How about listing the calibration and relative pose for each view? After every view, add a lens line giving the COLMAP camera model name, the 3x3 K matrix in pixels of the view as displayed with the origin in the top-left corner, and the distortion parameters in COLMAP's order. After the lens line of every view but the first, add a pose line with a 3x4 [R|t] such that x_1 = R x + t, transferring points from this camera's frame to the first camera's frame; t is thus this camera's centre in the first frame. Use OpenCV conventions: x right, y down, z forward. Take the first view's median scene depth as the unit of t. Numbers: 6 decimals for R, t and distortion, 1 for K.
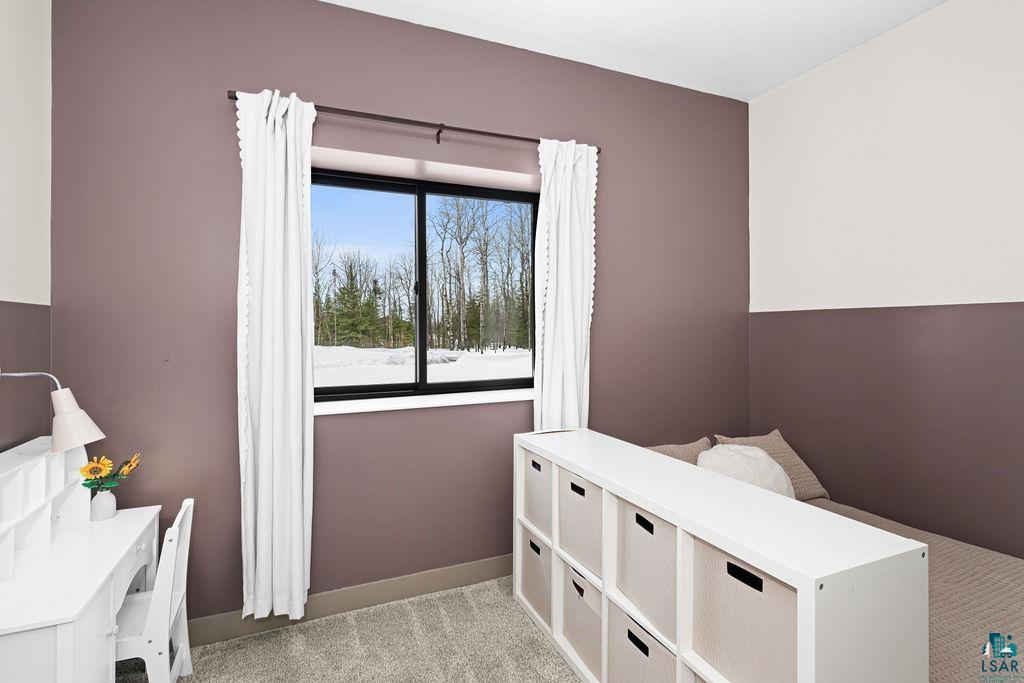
lens RADIAL K [[498.2, 0, 513.2], [0, 498.2, 332.7], [0, 0, 1]] dist [0.000880, 0.002626]
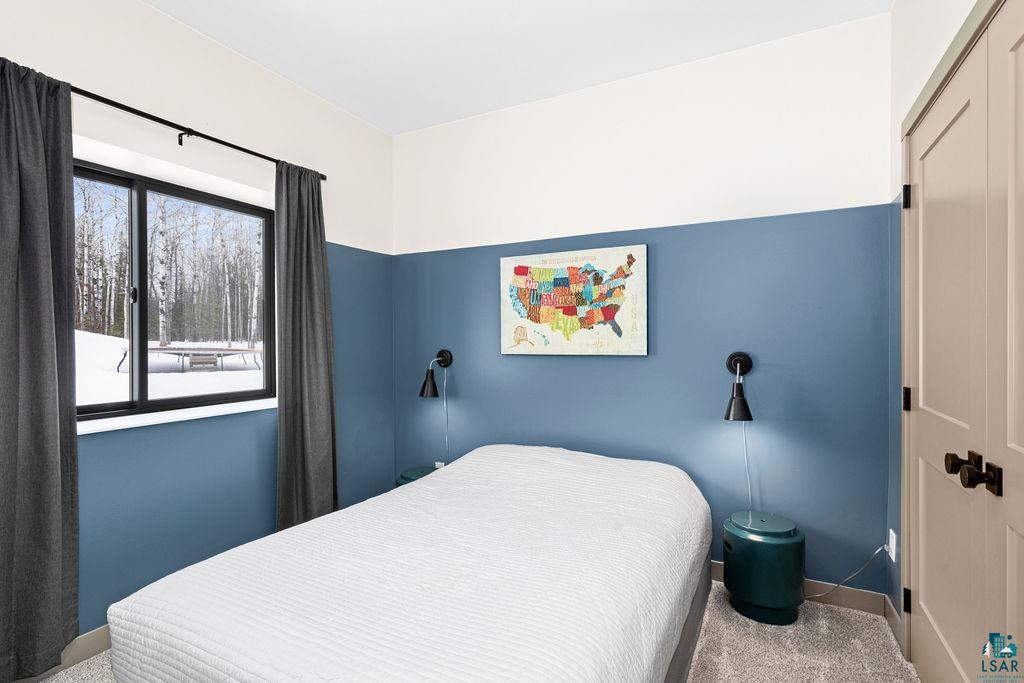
lens RADIAL K [[498.2, 0, 510.7], [0, 498.2, 344.8], [0, 0, 1]] dist [0.000880, 0.002626]
pose [[0.772022, -0.003627, 0.635586, -0.243469], [0.004068, 0.999991, 0.000765, 0.002444], [-0.635583, 0.001995, 0.772030, -0.122937]]
